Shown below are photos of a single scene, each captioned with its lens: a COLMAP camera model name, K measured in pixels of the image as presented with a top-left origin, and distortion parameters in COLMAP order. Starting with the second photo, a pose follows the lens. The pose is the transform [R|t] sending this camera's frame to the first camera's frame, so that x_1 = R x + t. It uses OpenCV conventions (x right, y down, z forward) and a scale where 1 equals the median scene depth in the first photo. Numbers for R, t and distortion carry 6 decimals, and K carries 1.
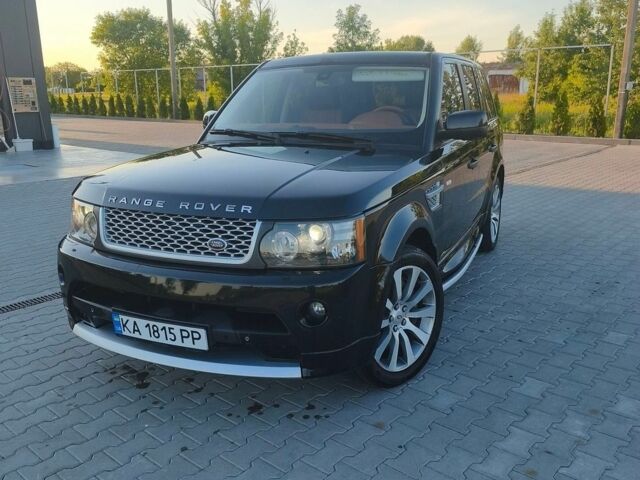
lens RADIAL K [[598.8, 0, 317.0], [0, 598.8, 241.9], [0, 0, 1]] dist [0.022076, 0.000000]
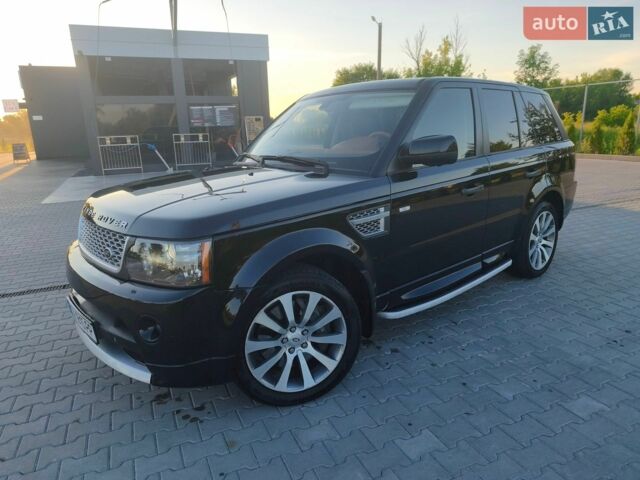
lens RADIAL K [[445.6, 0, 320.3], [0, 445.6, 239.5], [0, 0, 1]] dist [0.002541, -0.004868]
pose [[0.904571, 0.085906, -0.417578, 0.326077], [-0.082167, 0.996254, 0.026961, -0.046027], [0.418330, 0.009923, 0.908241, 0.228666]]
